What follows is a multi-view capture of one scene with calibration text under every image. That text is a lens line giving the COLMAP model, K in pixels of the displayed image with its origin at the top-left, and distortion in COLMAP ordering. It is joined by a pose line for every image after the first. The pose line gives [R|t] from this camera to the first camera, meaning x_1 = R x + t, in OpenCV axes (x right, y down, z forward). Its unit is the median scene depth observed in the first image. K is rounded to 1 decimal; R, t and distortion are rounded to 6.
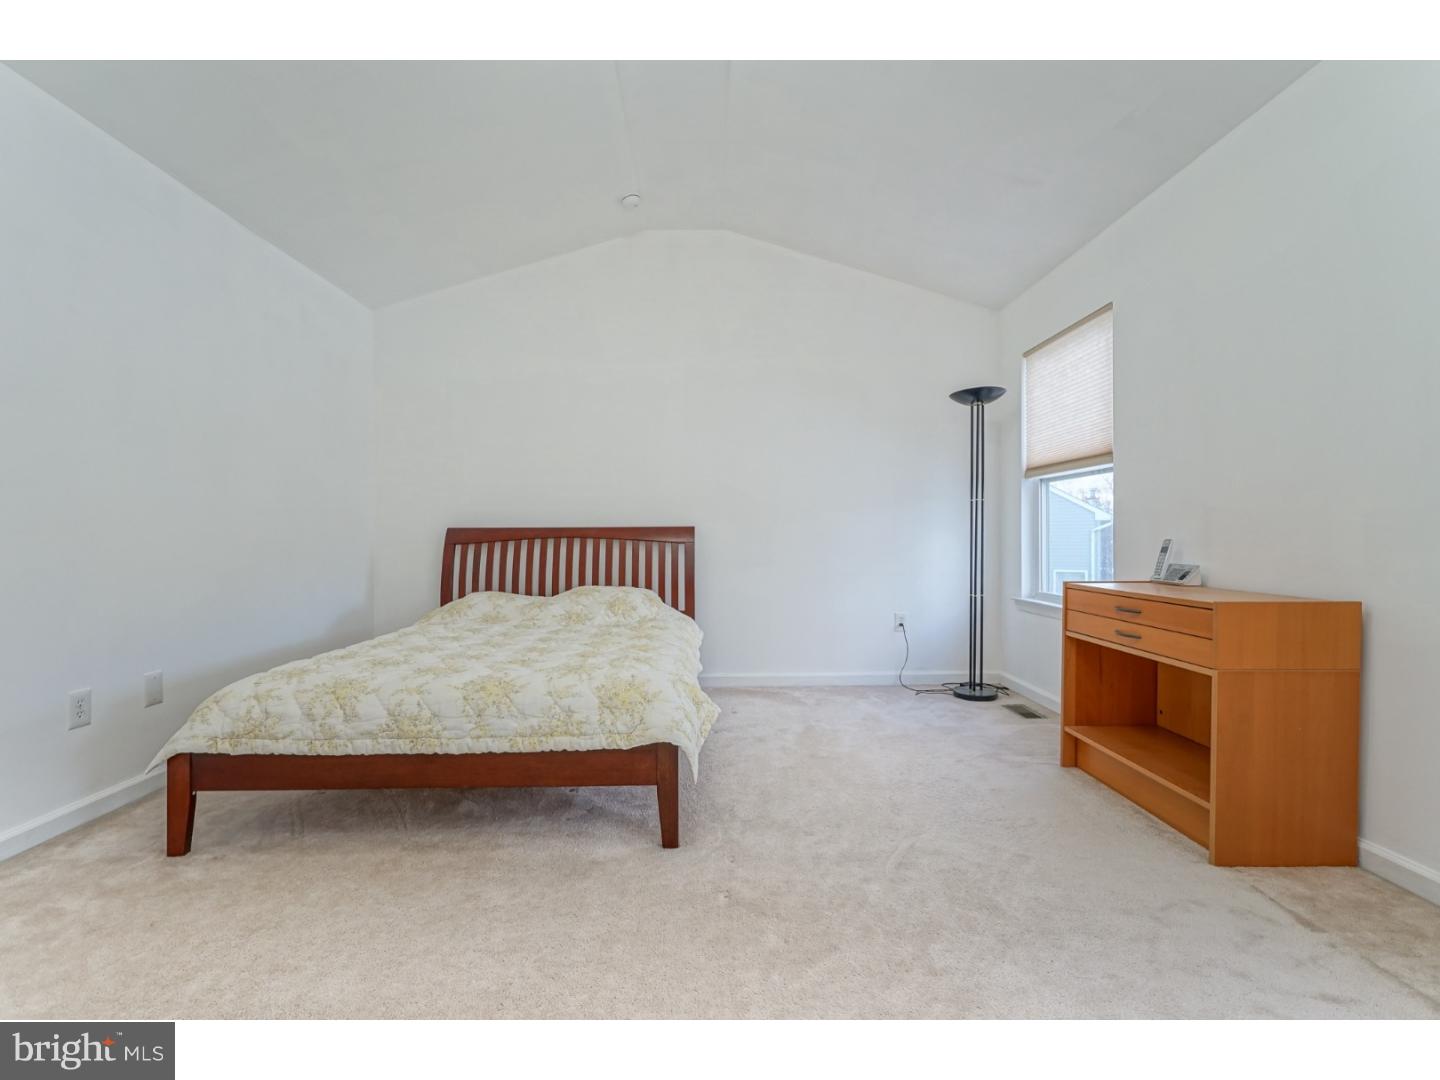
lens RADIAL K [[664.7, 0, 715.6], [0, 664.7, 535.4], [0, 0, 1]] dist [-0.001844, -0.000368]
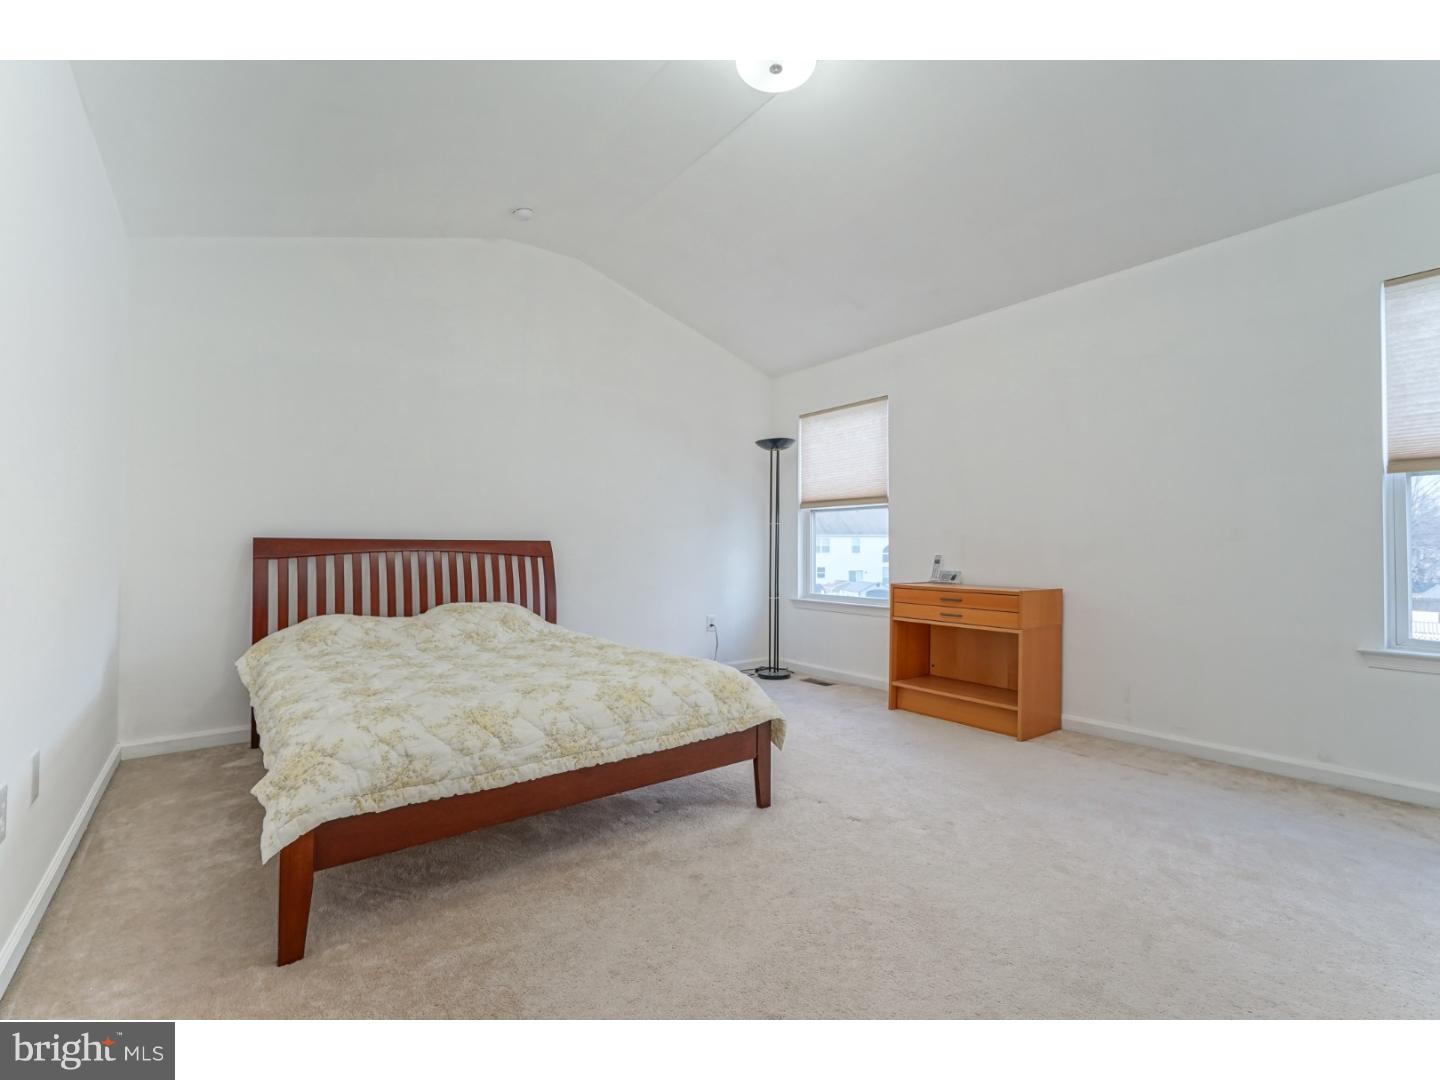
lens RADIAL K [[664.7, 0, 715.6], [0, 664.7, 535.4], [0, 0, 1]] dist [-0.001844, -0.000368]
pose [[0.796900, 0.020434, 0.603765, -0.880502], [-0.008229, 0.999702, -0.022972, -0.000743], [-0.604055, 0.013338, 0.796831, 0.074391]]
